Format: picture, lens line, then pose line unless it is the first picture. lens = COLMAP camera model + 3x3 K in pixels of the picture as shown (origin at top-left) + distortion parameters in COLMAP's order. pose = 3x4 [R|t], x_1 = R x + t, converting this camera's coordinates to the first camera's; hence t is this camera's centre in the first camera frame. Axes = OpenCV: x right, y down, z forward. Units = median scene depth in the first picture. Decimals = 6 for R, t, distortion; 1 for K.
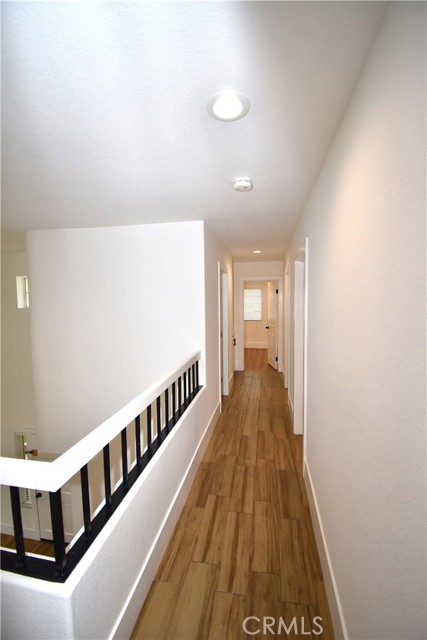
lens RADIAL K [[288.6, 0, 213.5], [0, 288.6, 320.0], [0, 0, 1]] dist [0.015227, -0.024718]
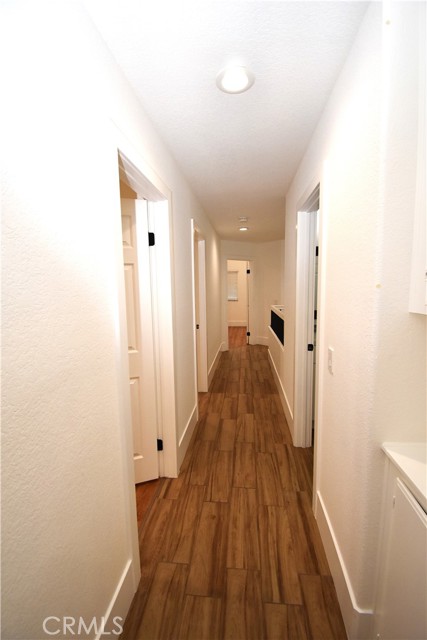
lens RADIAL K [[288.6, 0, 213.5], [0, 288.6, 320.0], [0, 0, 1]] dist [0.015227, -0.024718]
pose [[-0.997336, 0.030332, -0.066341, 0.290368], [0.017689, 0.982868, 0.183458, -0.086729], [0.070769, 0.181796, -0.980786, 1.909967]]
